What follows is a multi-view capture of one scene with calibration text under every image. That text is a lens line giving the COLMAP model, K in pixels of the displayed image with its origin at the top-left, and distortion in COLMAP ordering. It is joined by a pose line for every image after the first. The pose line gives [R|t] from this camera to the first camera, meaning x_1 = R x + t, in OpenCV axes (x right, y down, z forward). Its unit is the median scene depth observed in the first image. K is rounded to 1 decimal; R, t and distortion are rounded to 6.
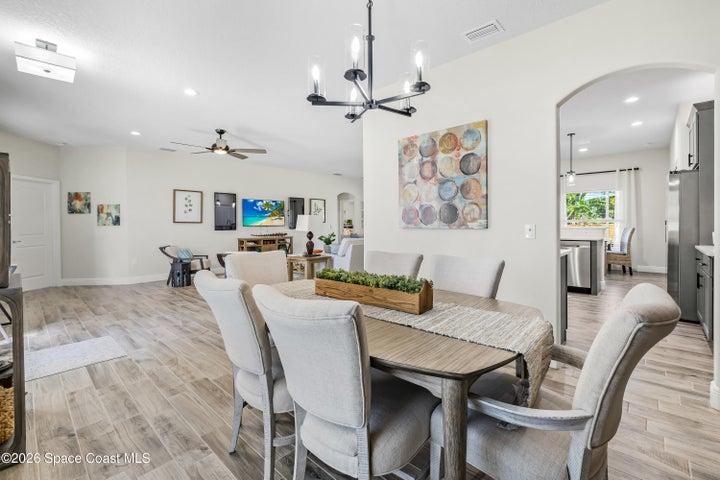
lens RADIAL K [[312.9, 0, 367.5], [0, 312.9, 227.2], [0, 0, 1]] dist [-0.000536, -0.000264]
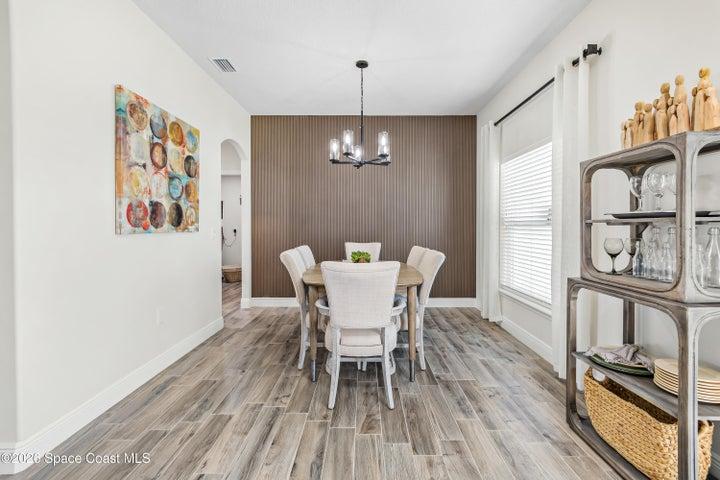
lens RADIAL K [[312.9, 0, 367.5], [0, 312.9, 227.2], [0, 0, 1]] dist [-0.000536, -0.000264]
pose [[-0.674121, 0.002163, 0.738618, -0.725470], [0.007878, 0.999960, 0.004261, -0.009129], [-0.738579, 0.008691, -0.674111, 1.166541]]
